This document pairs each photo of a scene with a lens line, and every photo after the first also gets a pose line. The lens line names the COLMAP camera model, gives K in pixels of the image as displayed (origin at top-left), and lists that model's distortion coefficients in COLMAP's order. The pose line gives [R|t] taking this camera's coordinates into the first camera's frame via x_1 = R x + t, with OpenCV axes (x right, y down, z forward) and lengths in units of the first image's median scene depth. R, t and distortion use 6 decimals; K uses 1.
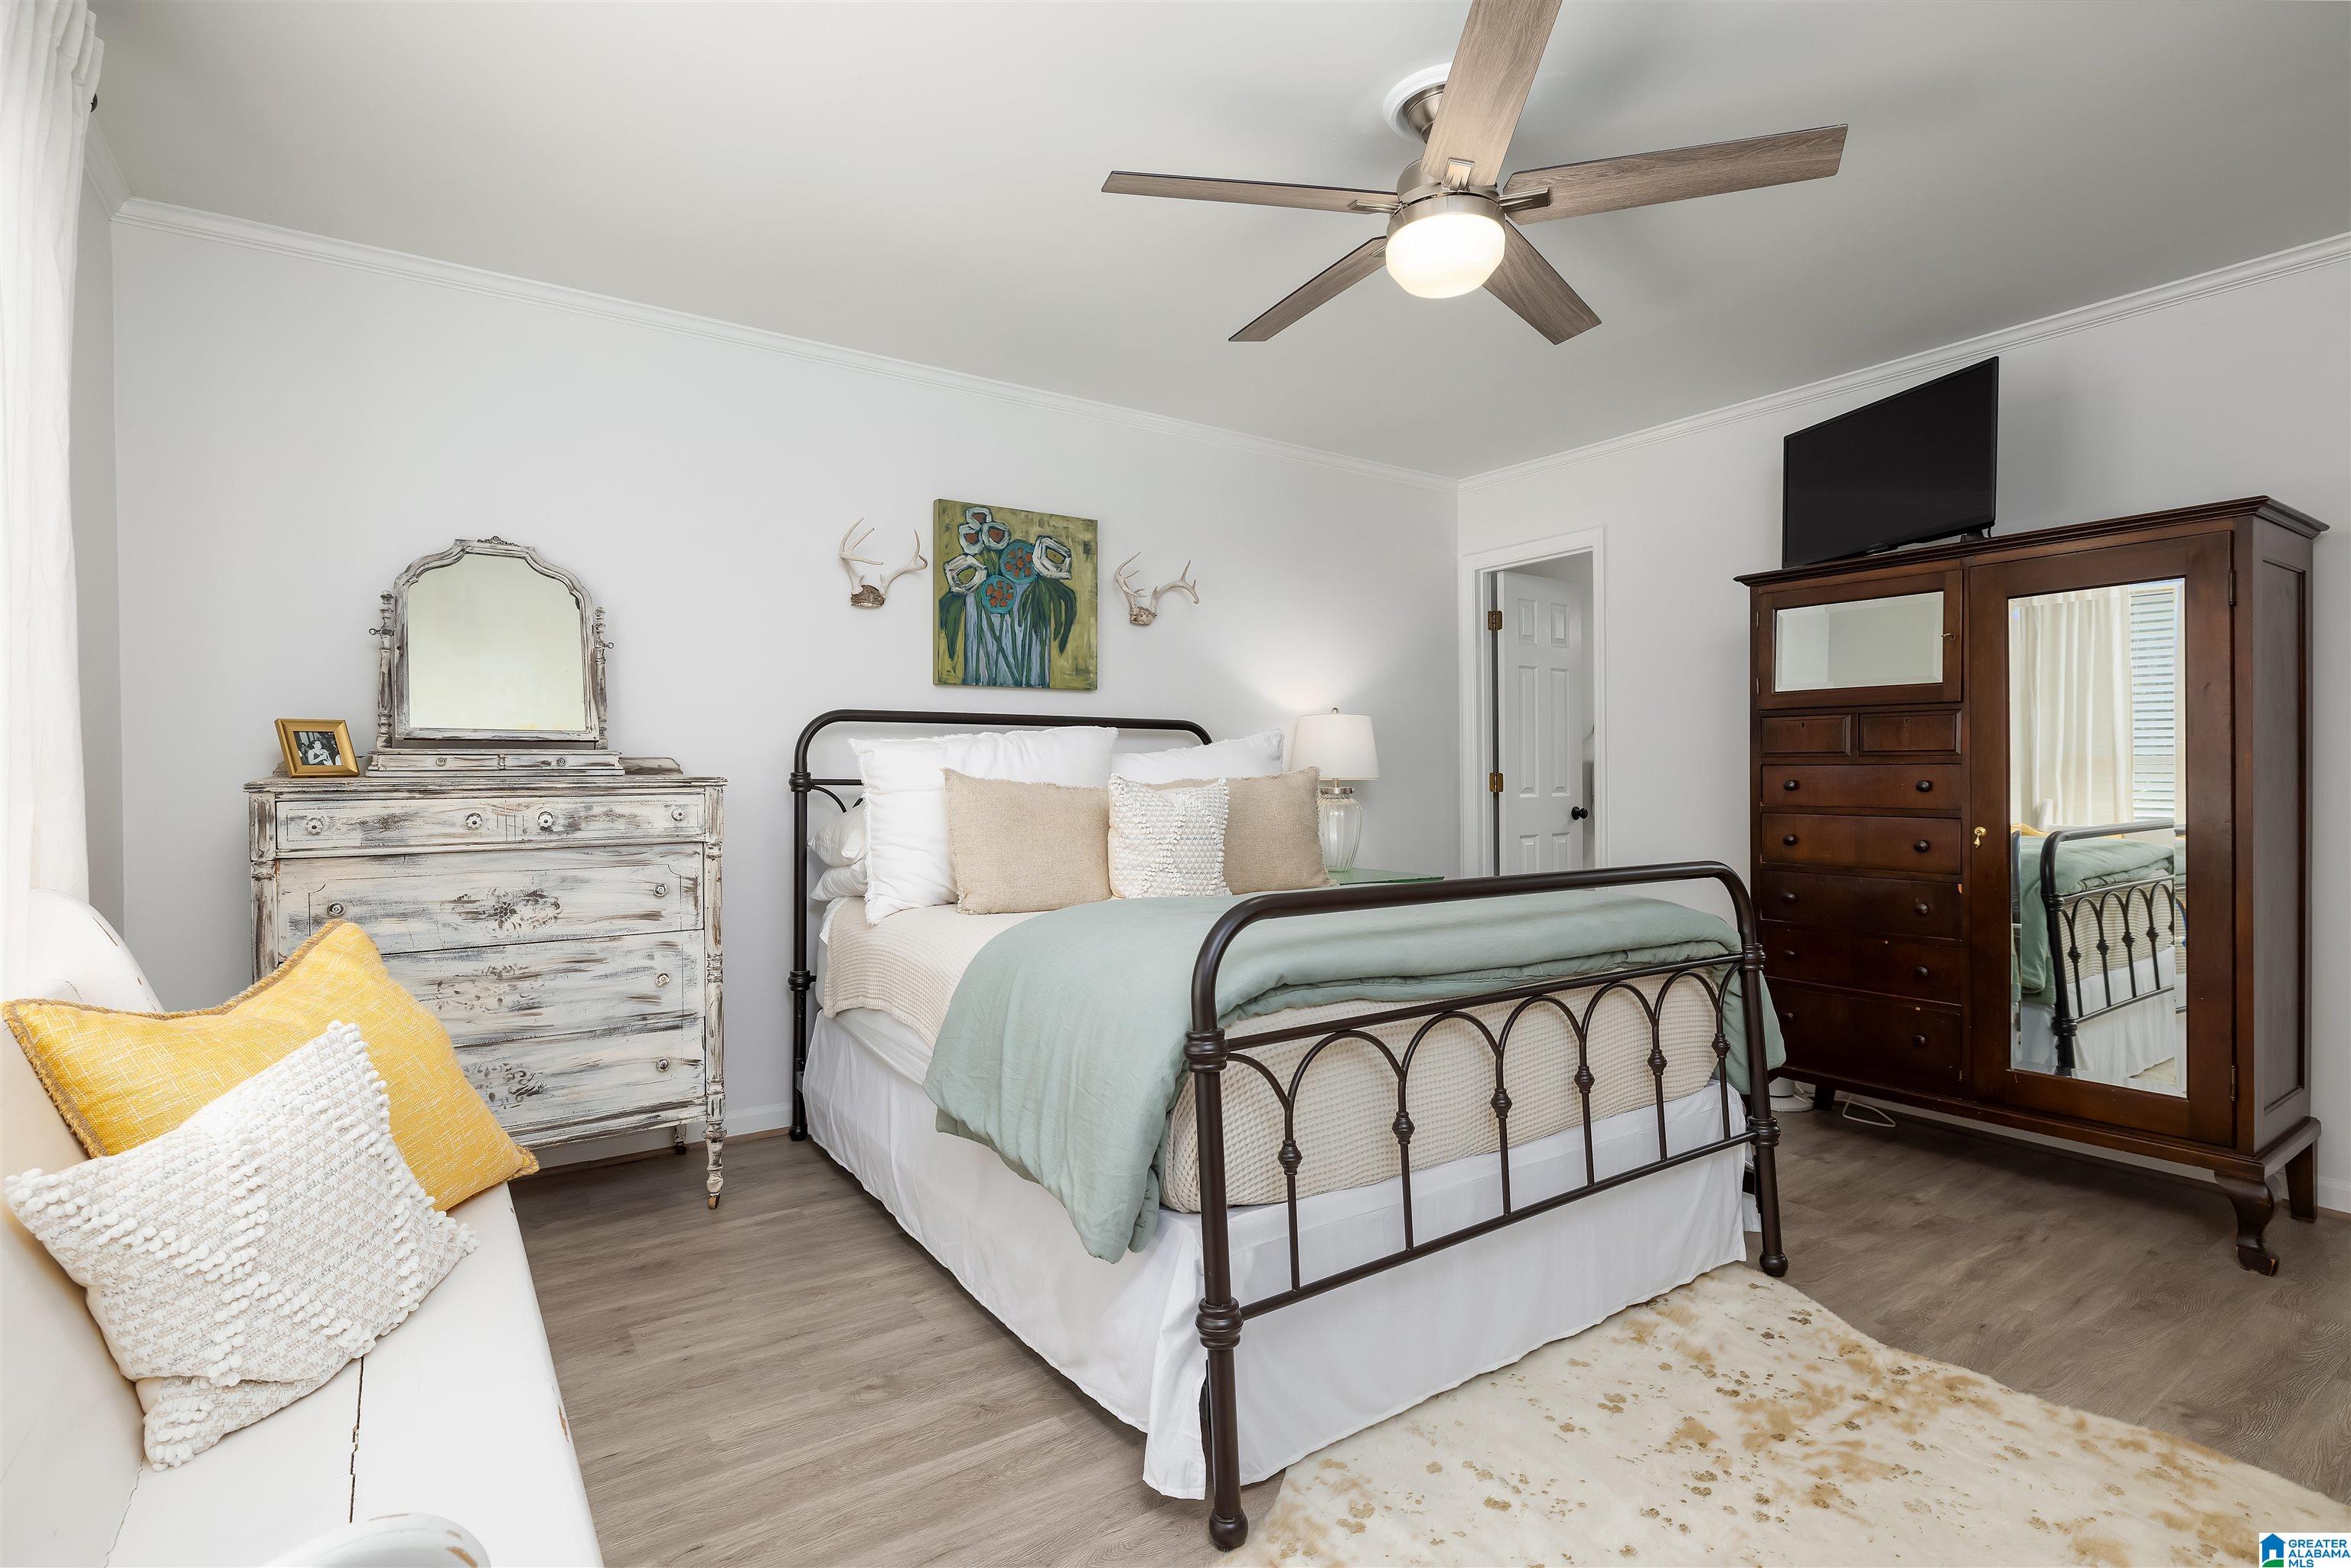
lens RADIAL K [[1134.7, 0, 1177.0], [0, 1134.7, 779.4], [0, 0, 1]] dist [-0.001603, 0.000110]
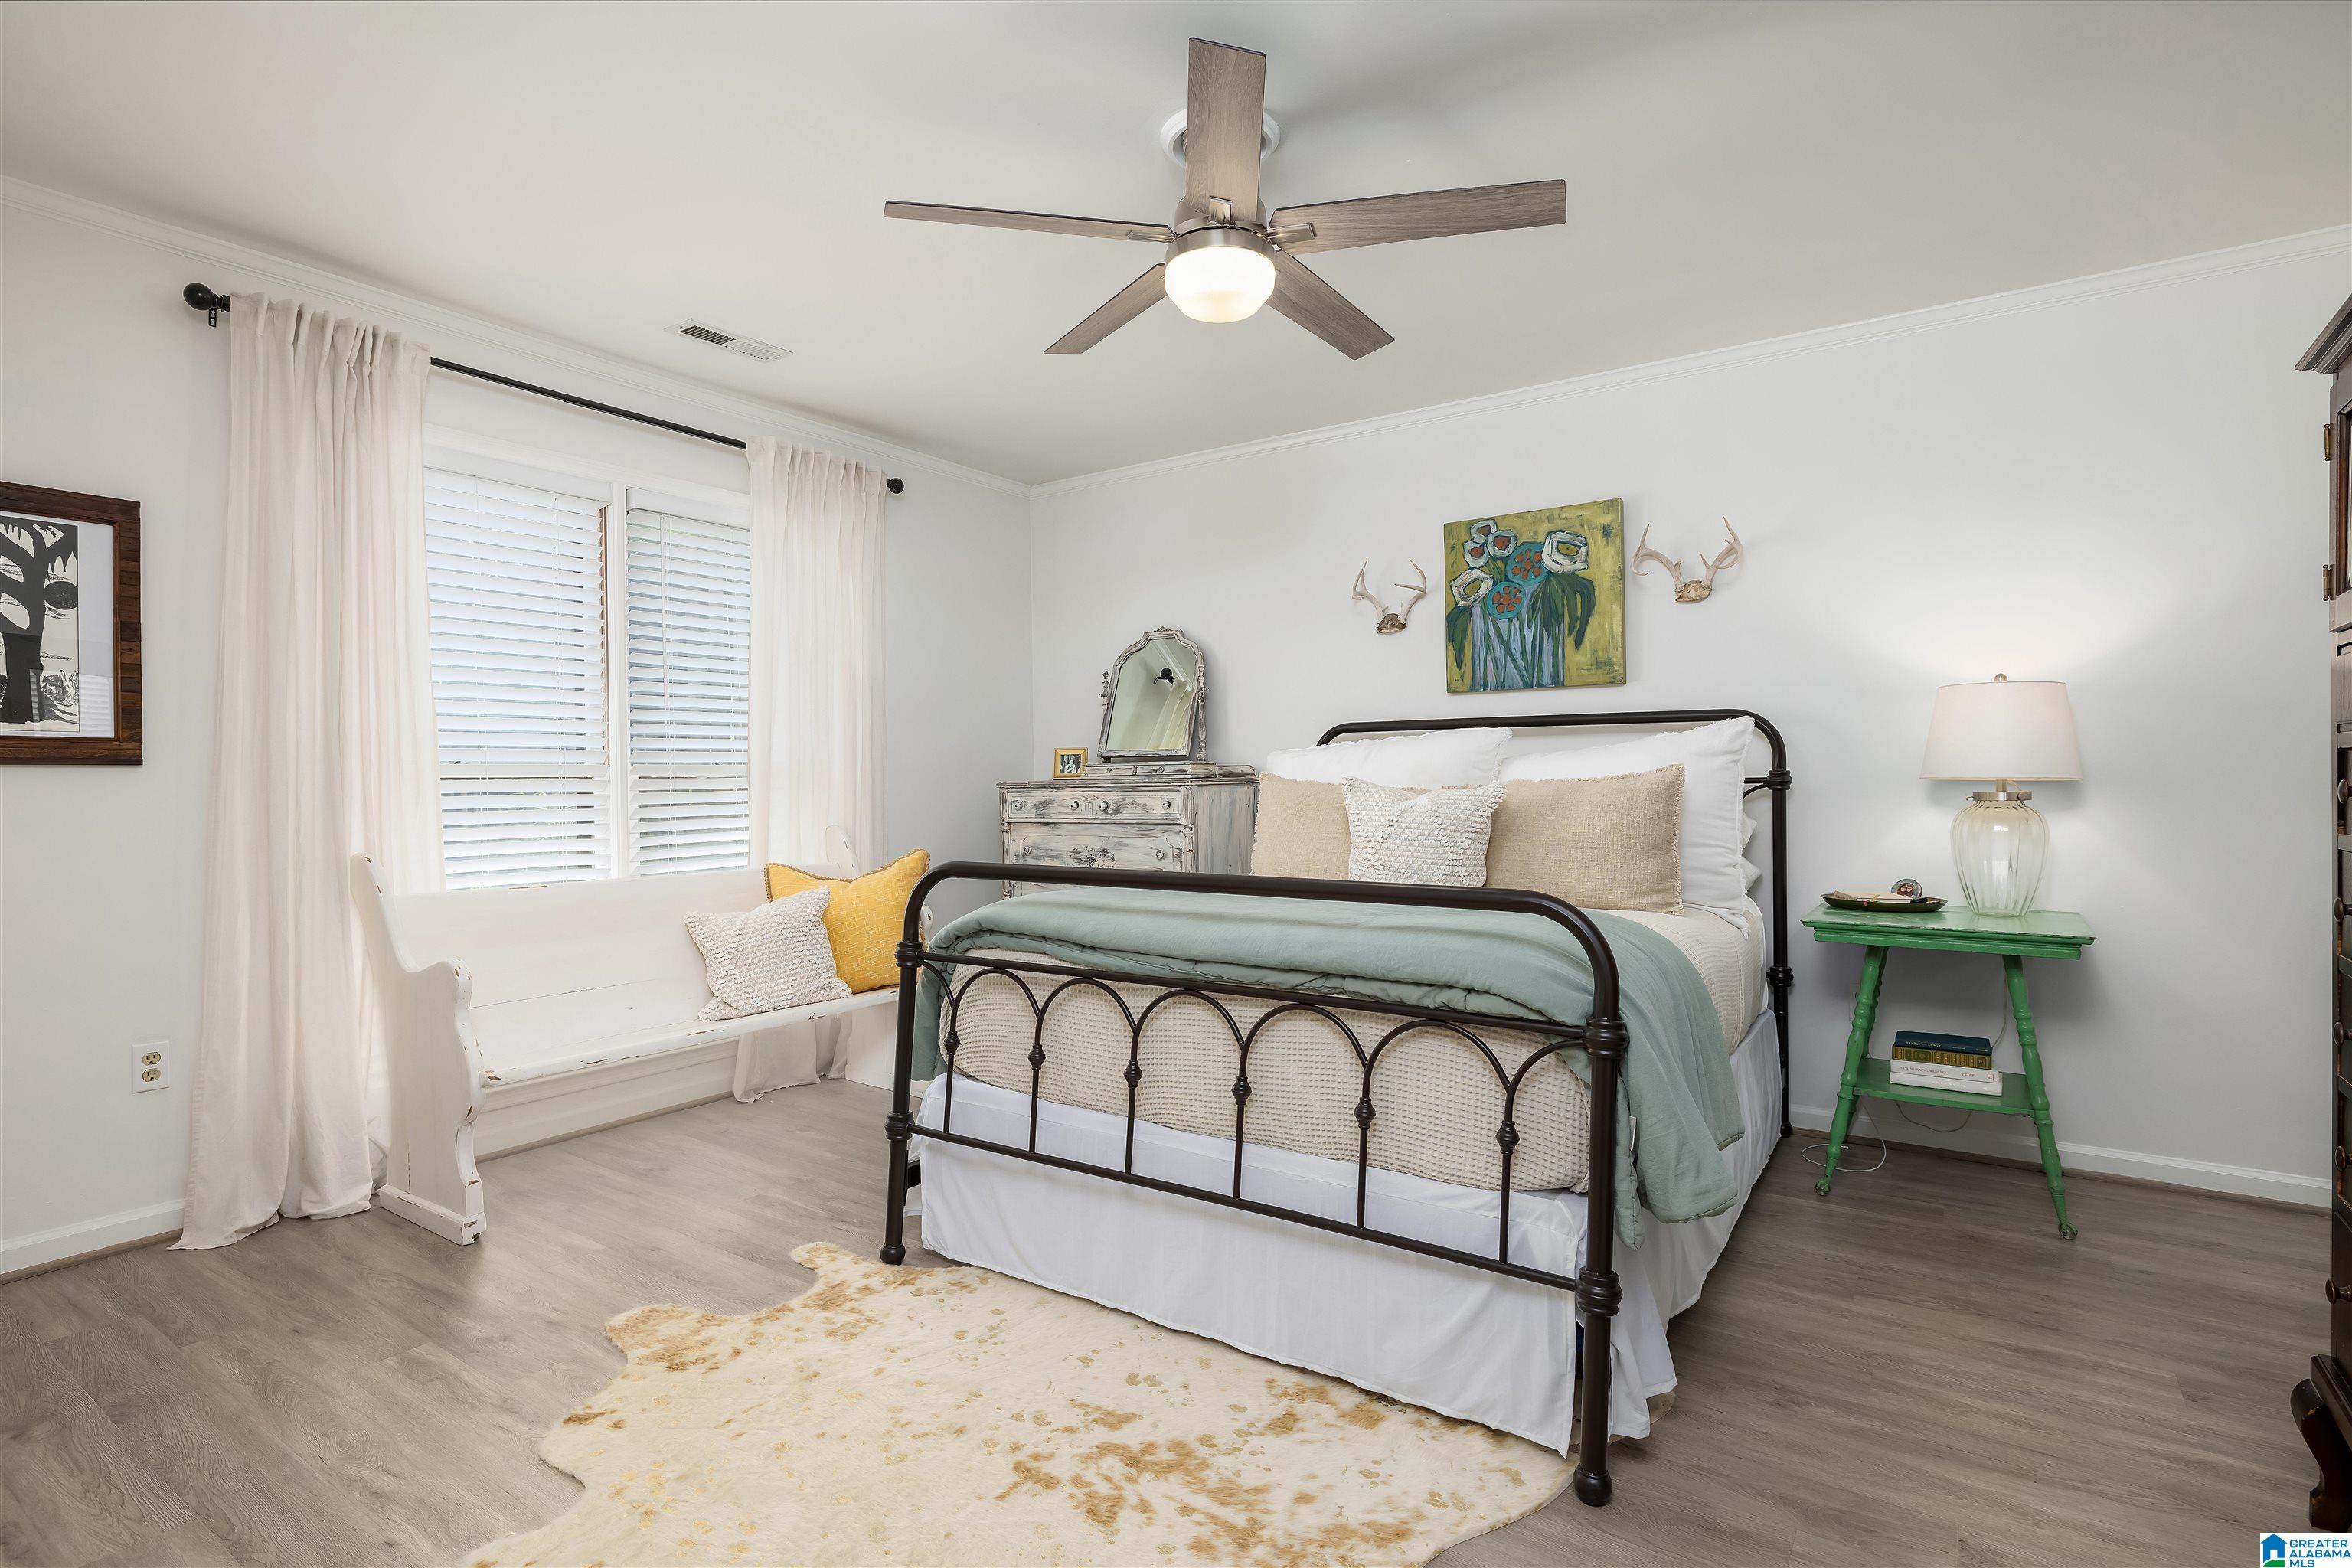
lens RADIAL K [[1199.2, 0, 1177.7], [0, 1199.2, 792.0], [0, 0, 1]] dist [-0.002397, 0.001086]
pose [[0.338971, 0.008273, -0.940760, 0.781769], [0.001359, 0.999956, 0.009283, -0.000063], [0.940796, -0.004425, 0.338945, 0.361643]]
